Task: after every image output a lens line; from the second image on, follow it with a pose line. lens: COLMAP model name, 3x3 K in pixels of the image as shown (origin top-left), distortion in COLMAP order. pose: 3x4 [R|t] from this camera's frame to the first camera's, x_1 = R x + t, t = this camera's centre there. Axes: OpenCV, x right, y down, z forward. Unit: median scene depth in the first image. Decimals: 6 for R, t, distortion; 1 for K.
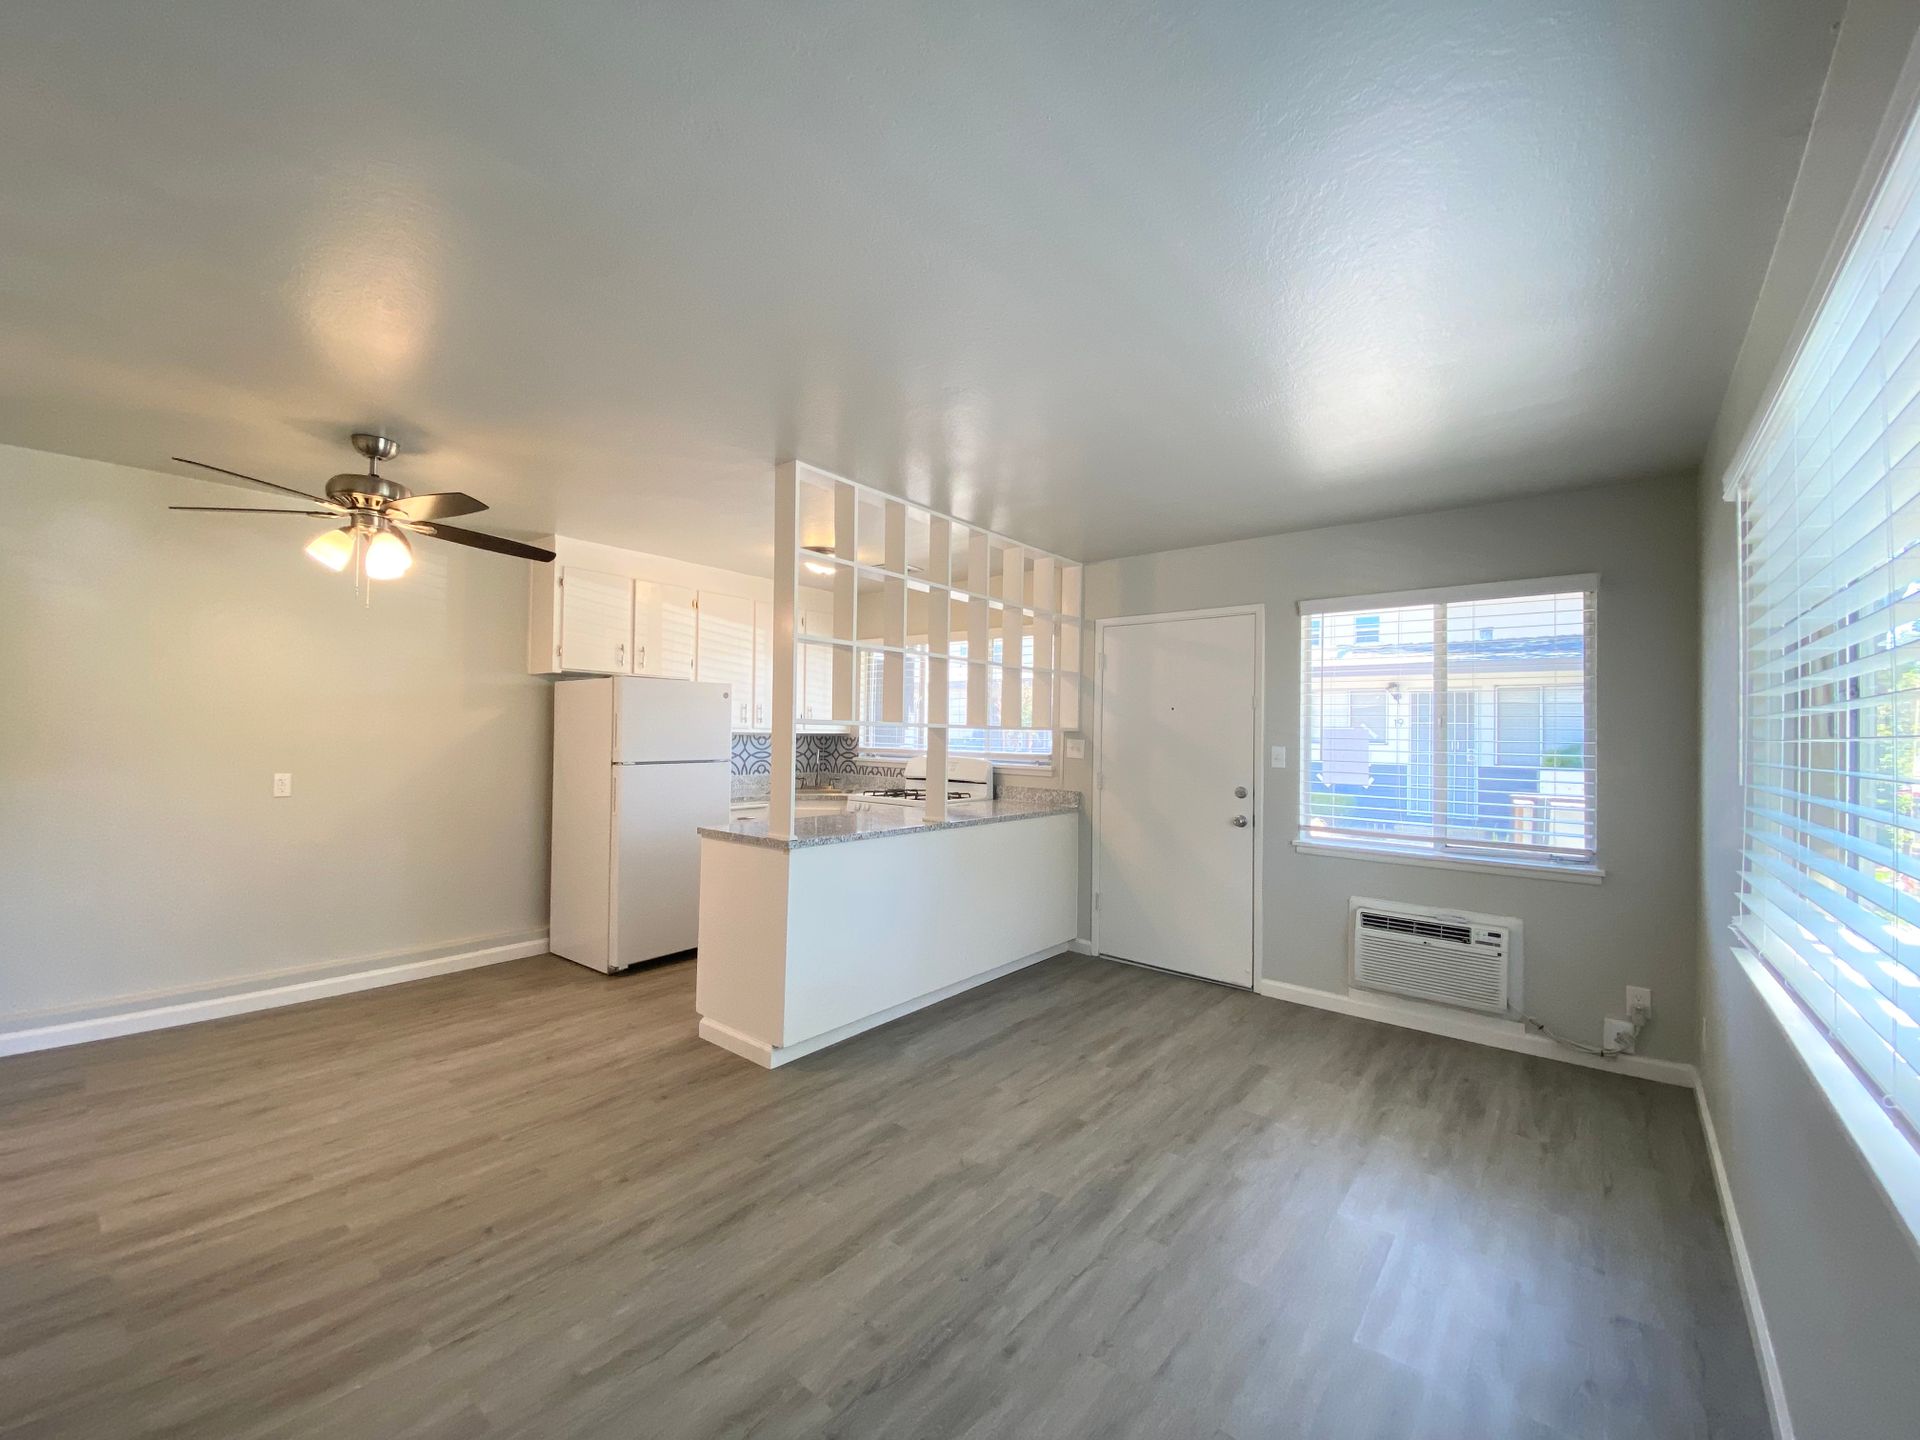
lens RADIAL K [[781.9, 0, 952.0], [0, 781.9, 719.4], [0, 0, 1]] dist [0.024423, -0.018721]
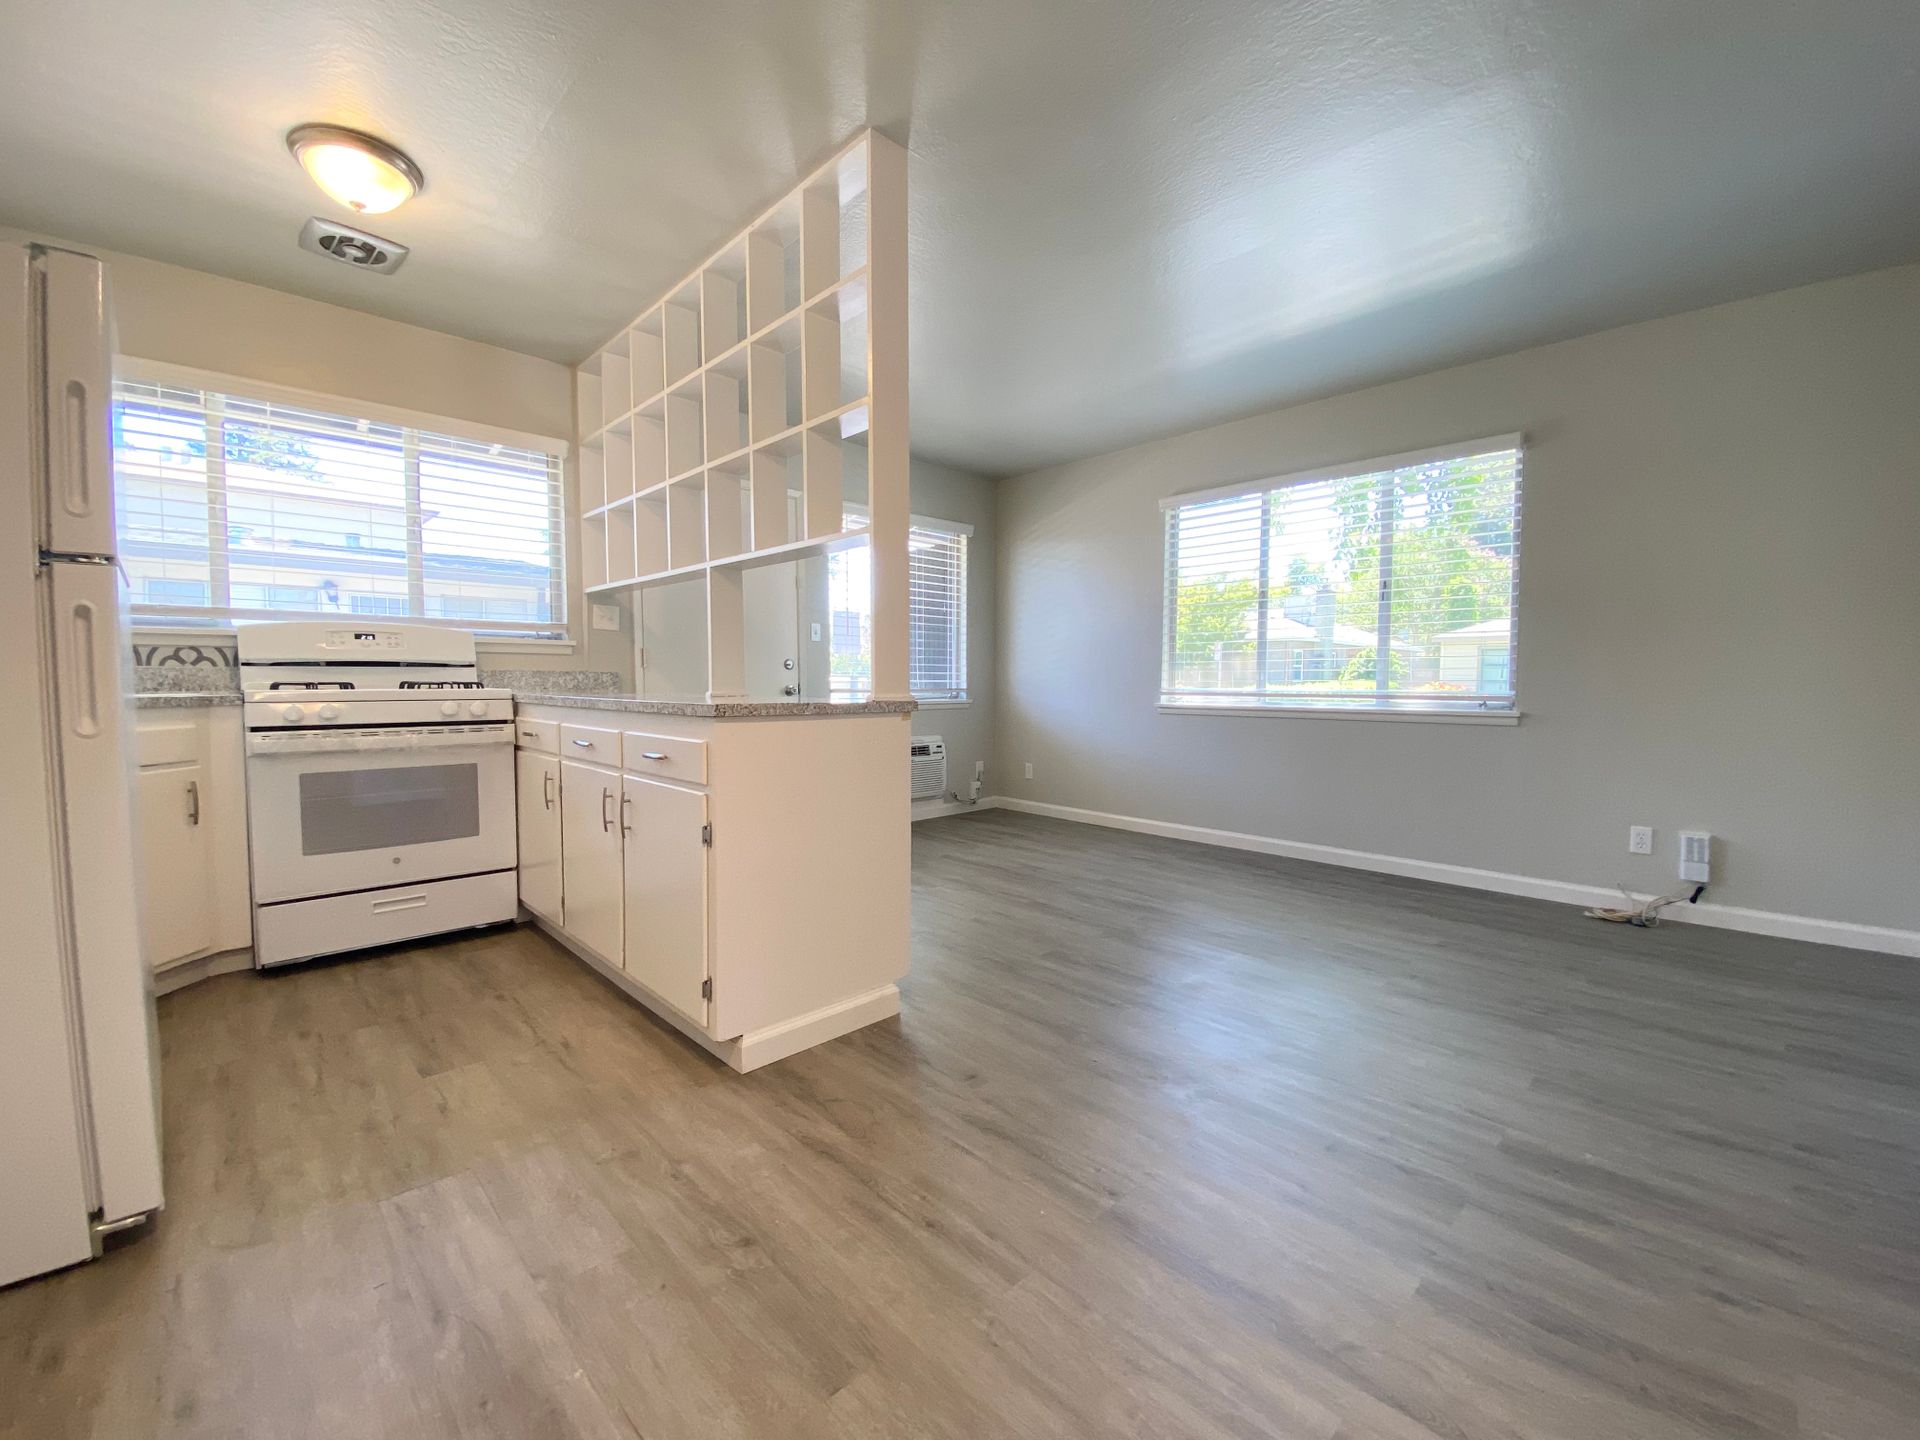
lens RADIAL K [[781.9, 0, 952.0], [0, 781.9, 719.4], [0, 0, 1]] dist [0.024423, -0.018721]
pose [[0.108625, -0.066506, 0.991856, -0.912046], [-0.020316, 0.997403, 0.069102, 0.118944], [-0.993875, -0.027657, 0.106992, 0.863965]]
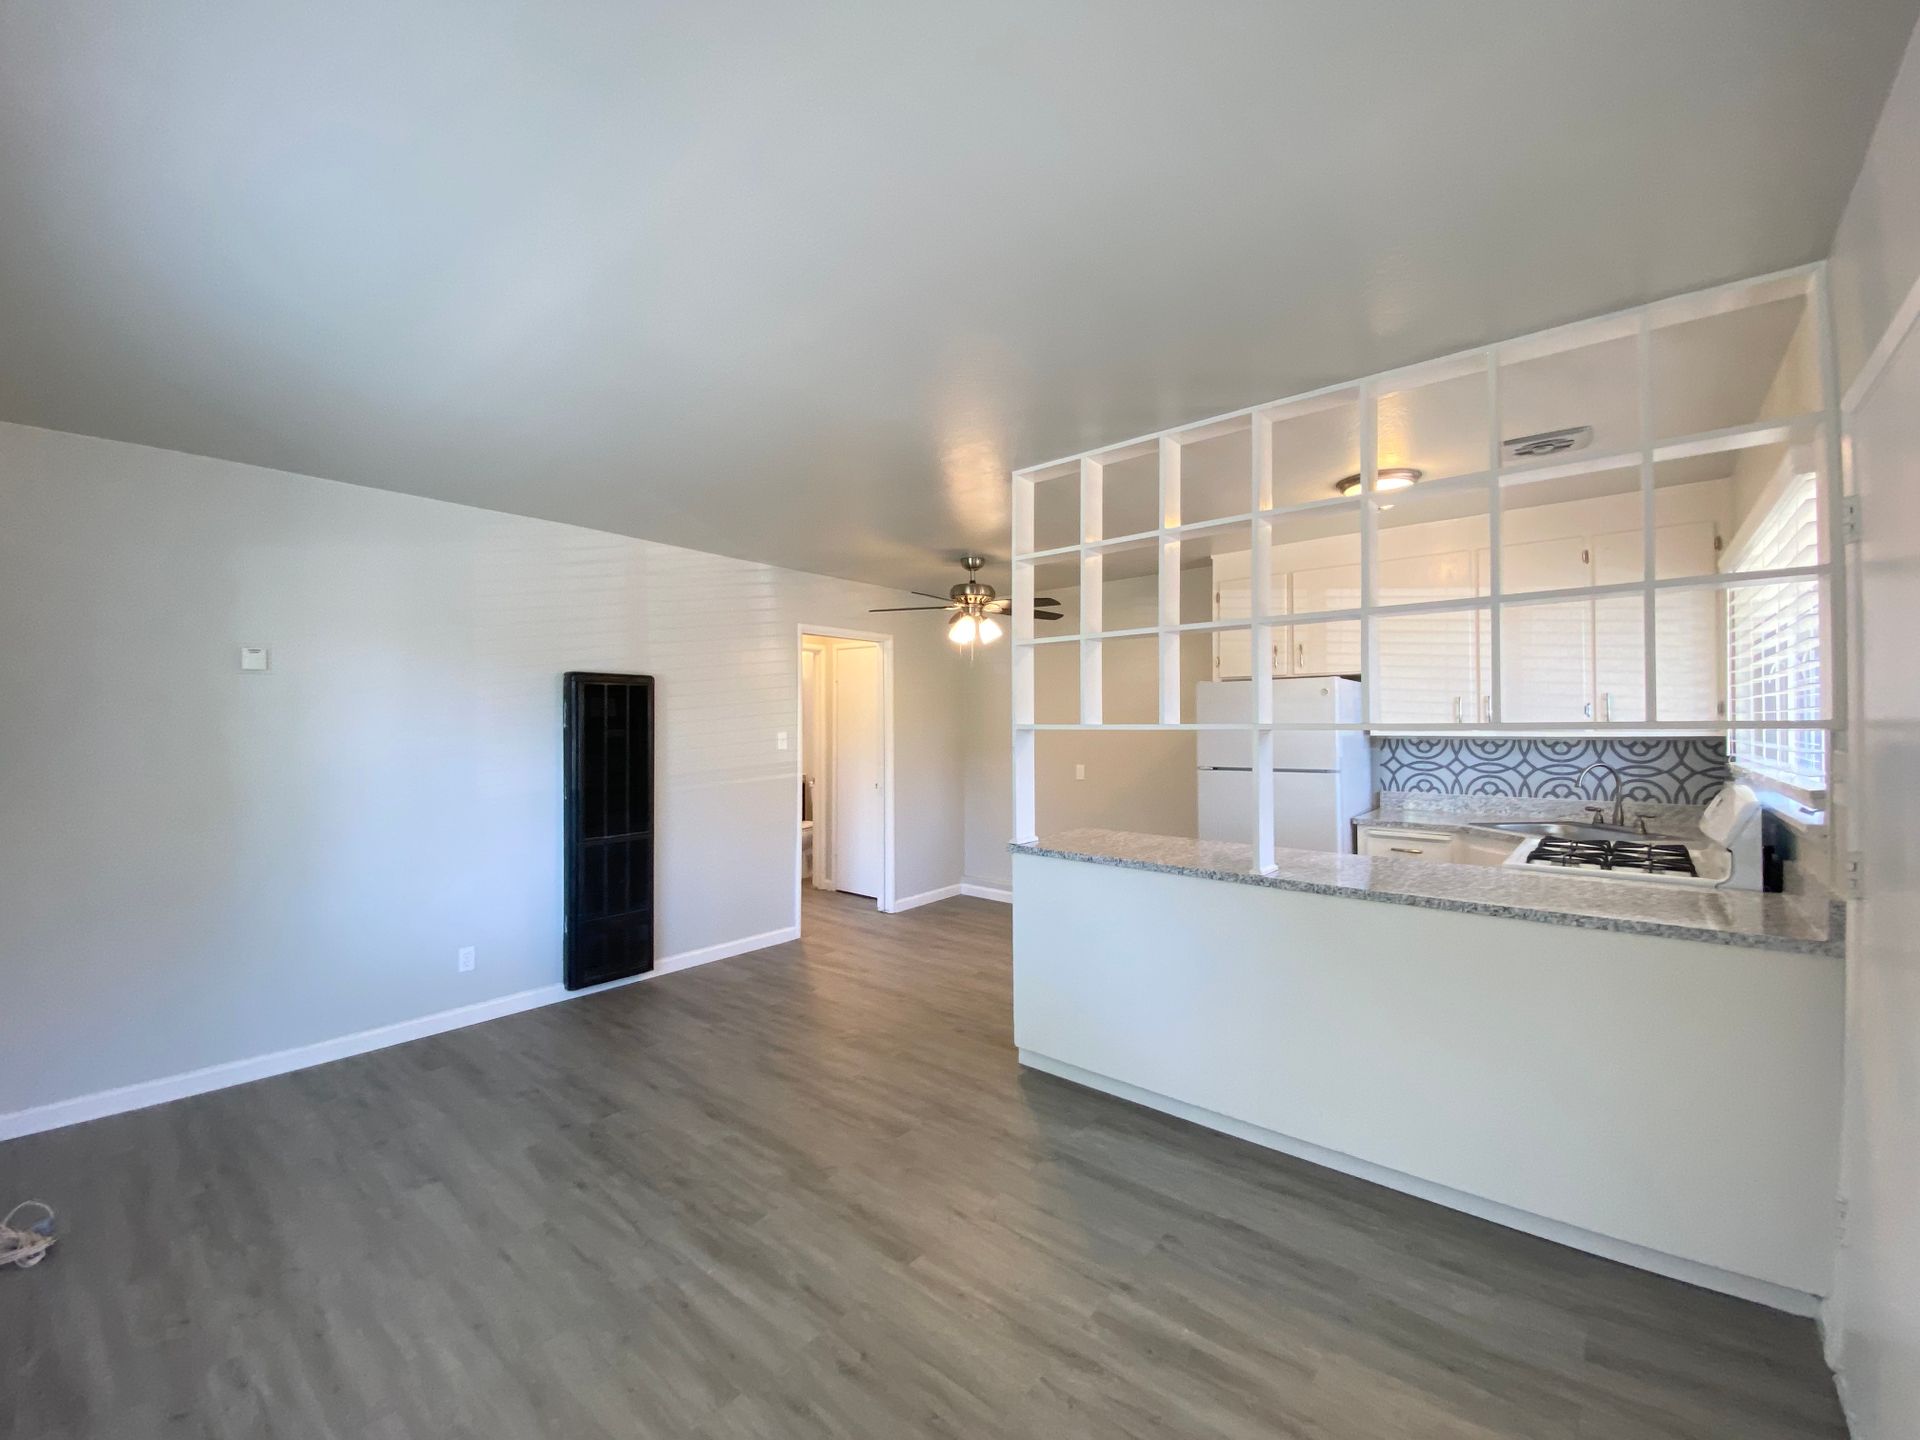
lens RADIAL K [[781.9, 0, 952.0], [0, 781.9, 719.4], [0, 0, 1]] dist [0.024423, -0.018721]
pose [[-0.011383, -0.020480, -0.999725, 0.798566], [0.020283, 0.999580, -0.020708, 0.011300], [0.999729, -0.020514, -0.010962, 0.913922]]
